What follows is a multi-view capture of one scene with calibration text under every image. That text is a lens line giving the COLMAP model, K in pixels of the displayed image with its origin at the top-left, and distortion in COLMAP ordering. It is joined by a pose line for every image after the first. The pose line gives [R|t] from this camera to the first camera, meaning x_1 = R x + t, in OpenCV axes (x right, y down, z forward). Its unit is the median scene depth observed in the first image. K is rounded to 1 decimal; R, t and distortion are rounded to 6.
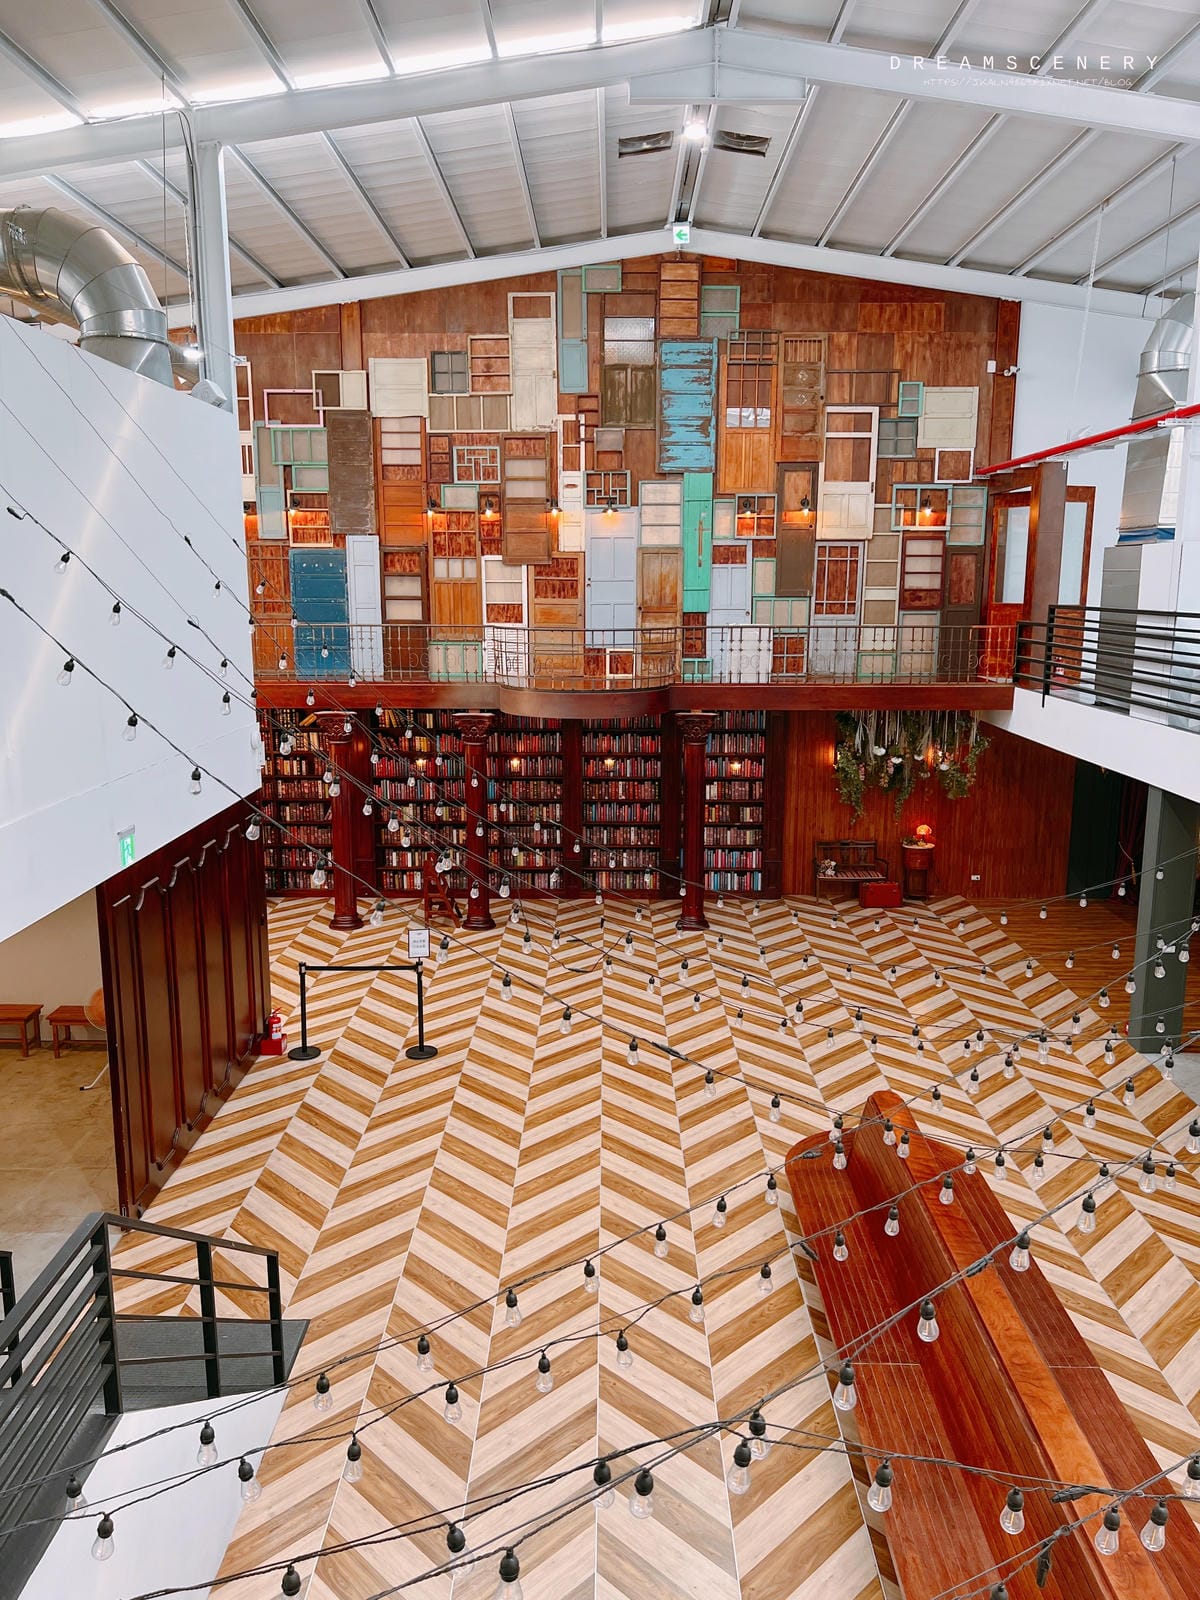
lens RADIAL K [[1202.0, 0, 609.1], [0, 1202.0, 796.5], [0, 0, 1]] dist [0.052636, -0.004481]
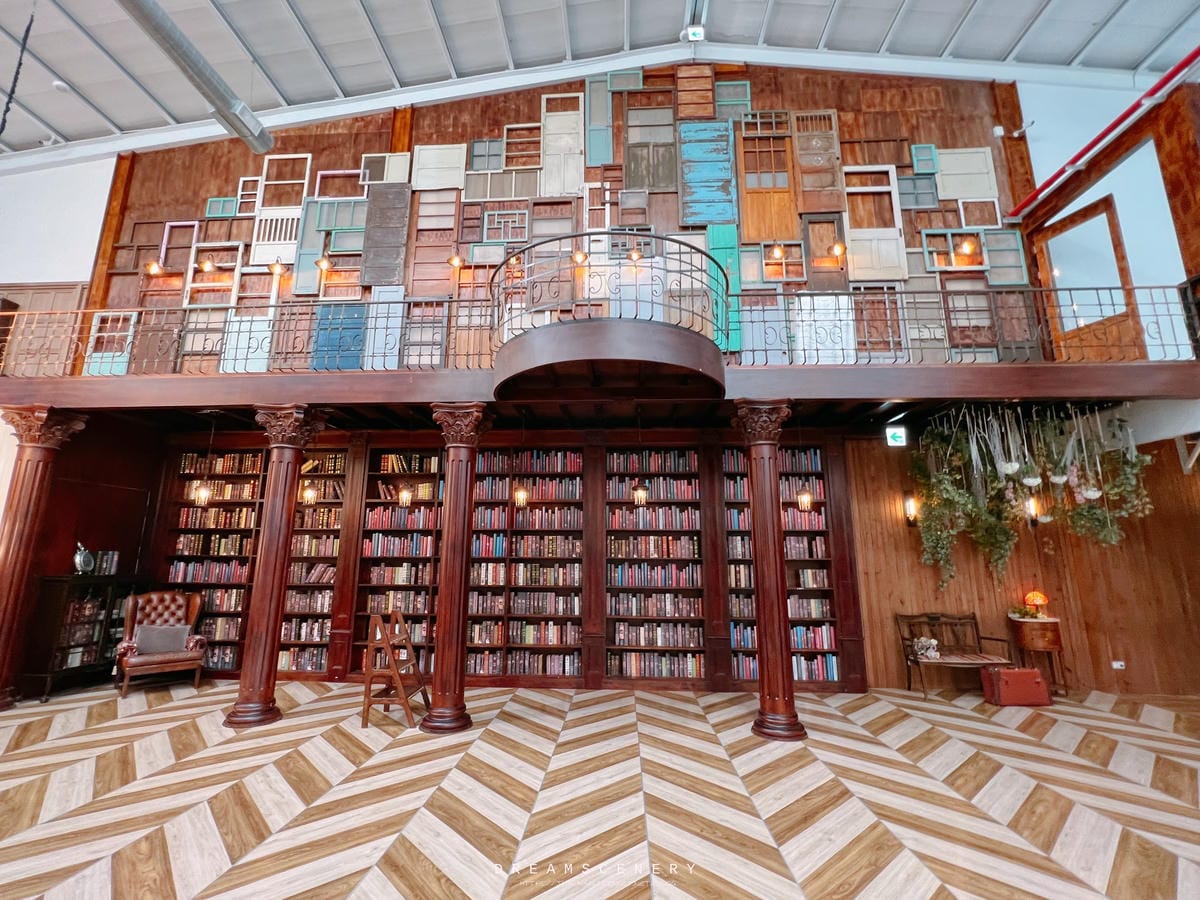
lens RADIAL K [[533.2, 0, 594.5], [0, 533.2, 442.7], [0, 0, 1]] dist [-0.004567, 0.001241]
pose [[0.999034, -0.005662, -0.043577, -0.014440], [-0.011253, 0.925633, -0.378256, 0.070901], [0.042478, 0.378381, 0.924675, 0.651869]]
